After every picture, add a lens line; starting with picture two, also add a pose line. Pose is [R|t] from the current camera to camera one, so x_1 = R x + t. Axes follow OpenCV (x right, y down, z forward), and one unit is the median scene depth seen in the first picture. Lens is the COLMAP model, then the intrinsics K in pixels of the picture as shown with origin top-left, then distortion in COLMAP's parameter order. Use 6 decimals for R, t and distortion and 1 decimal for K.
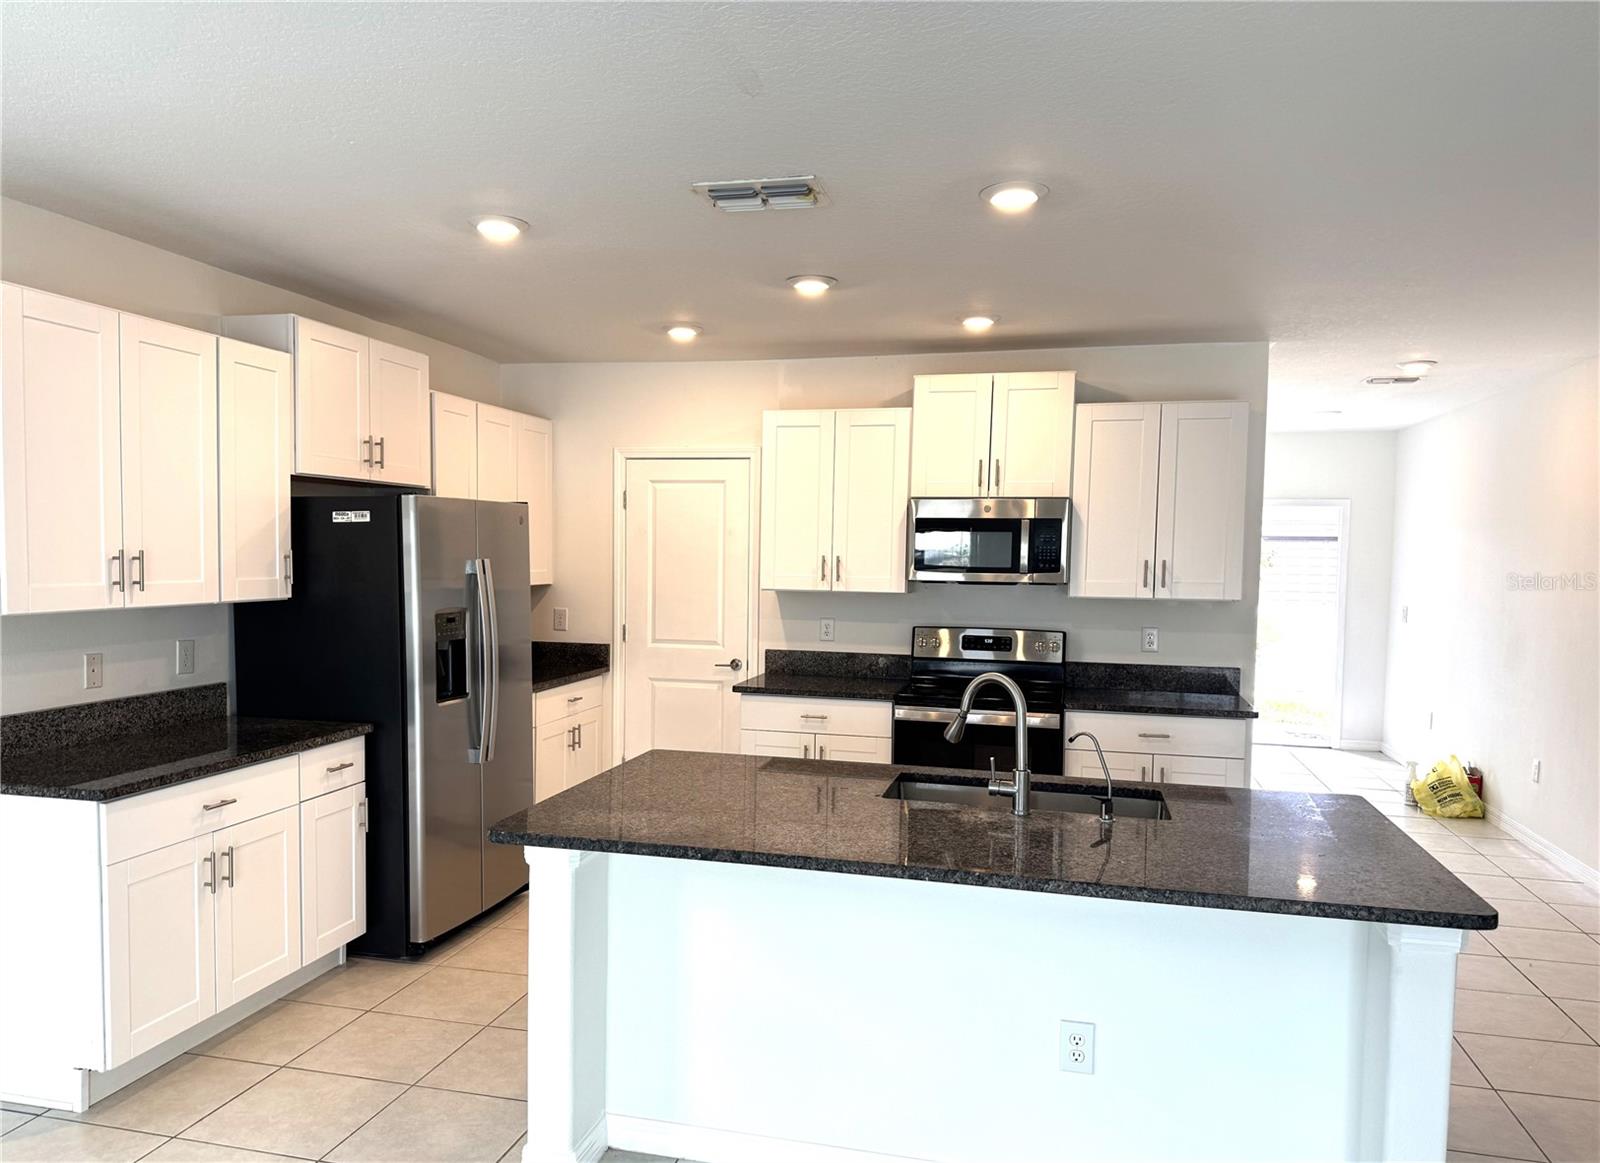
lens RADIAL K [[1195.3, 0, 758.2], [0, 1195.3, 643.2], [0, 0, 1]] dist [0.040177, -0.002732]
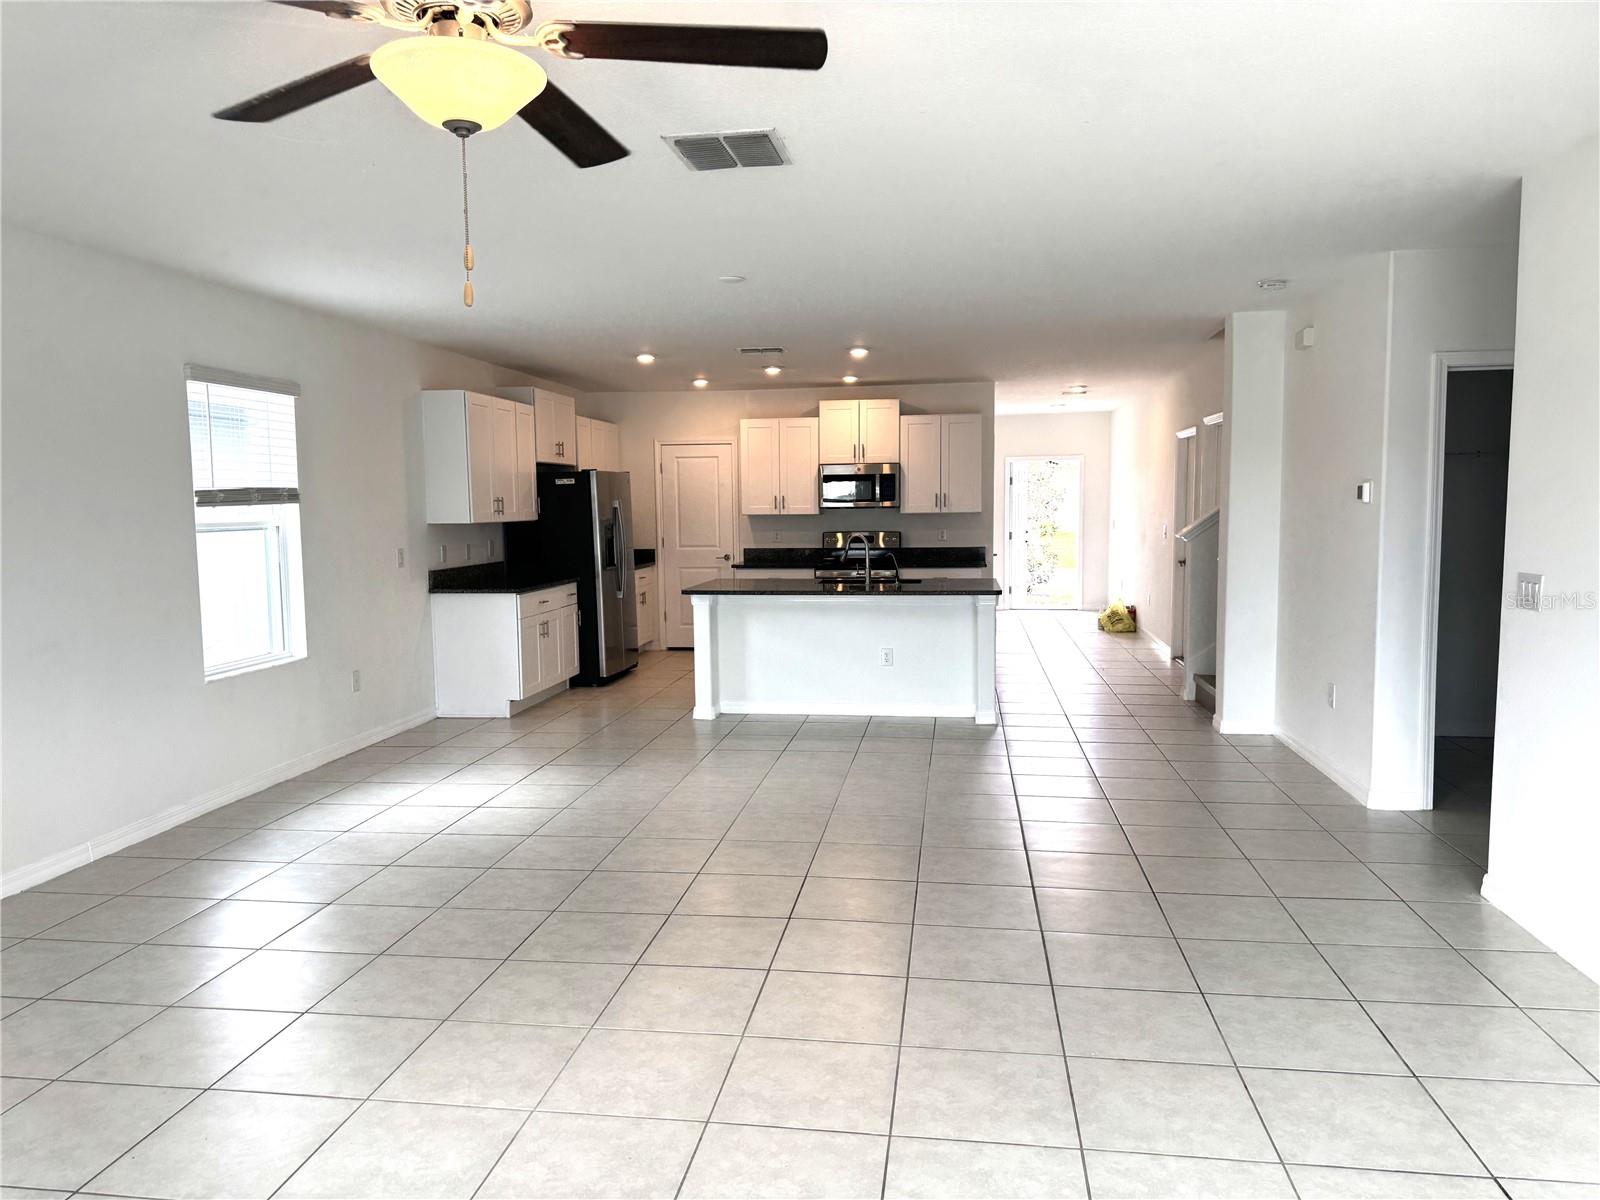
lens RADIAL K [[1096.3, 0, 805.5], [0, 1096.3, 598.5], [0, 0, 1]] dist [0.100346, -0.000099]
pose [[0.992165, -0.036434, 0.119507, -0.114962], [0.034984, 0.999287, 0.014208, 0.068537], [-0.119939, -0.009916, 0.992732, -0.757645]]
